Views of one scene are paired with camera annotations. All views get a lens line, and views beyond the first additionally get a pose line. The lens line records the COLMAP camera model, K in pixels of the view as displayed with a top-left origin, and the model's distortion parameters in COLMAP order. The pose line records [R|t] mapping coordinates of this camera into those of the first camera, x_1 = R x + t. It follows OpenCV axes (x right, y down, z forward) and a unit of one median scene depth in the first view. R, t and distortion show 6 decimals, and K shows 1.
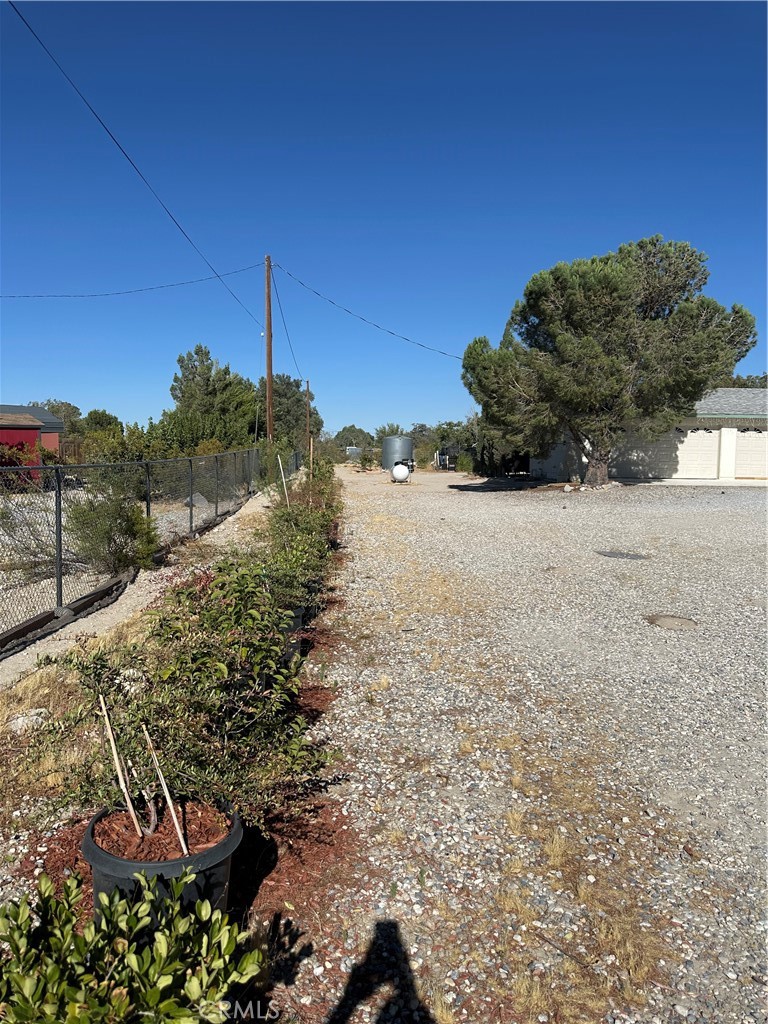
lens RADIAL K [[723.4, 0, 358.1], [0, 723.4, 497.5], [0, 0, 1]] dist [0.045082, -0.060161]
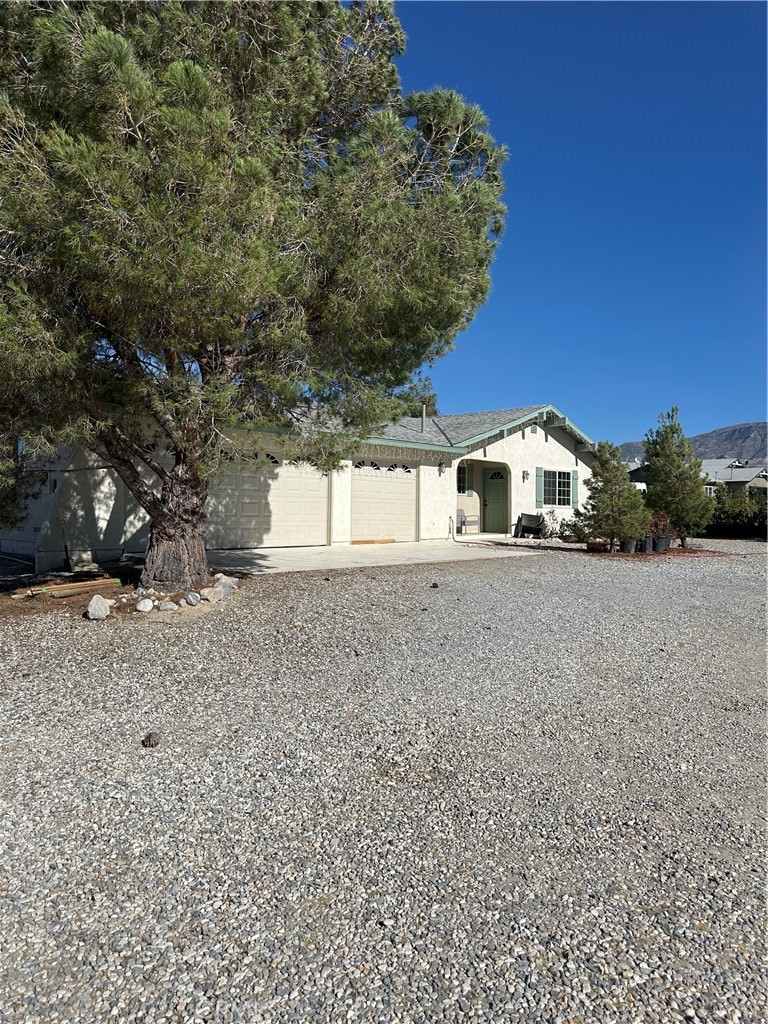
lens RADIAL K [[723.4, 0, 378.9], [0, 723.4, 510.0], [0, 0, 1]] dist [0.045082, -0.060161]
pose [[0.726529, -0.000389, 0.687135, 0.128130], [0.035954, 0.998651, -0.037450, -0.031326], [-0.686194, 0.051914, 0.725564, 0.553867]]
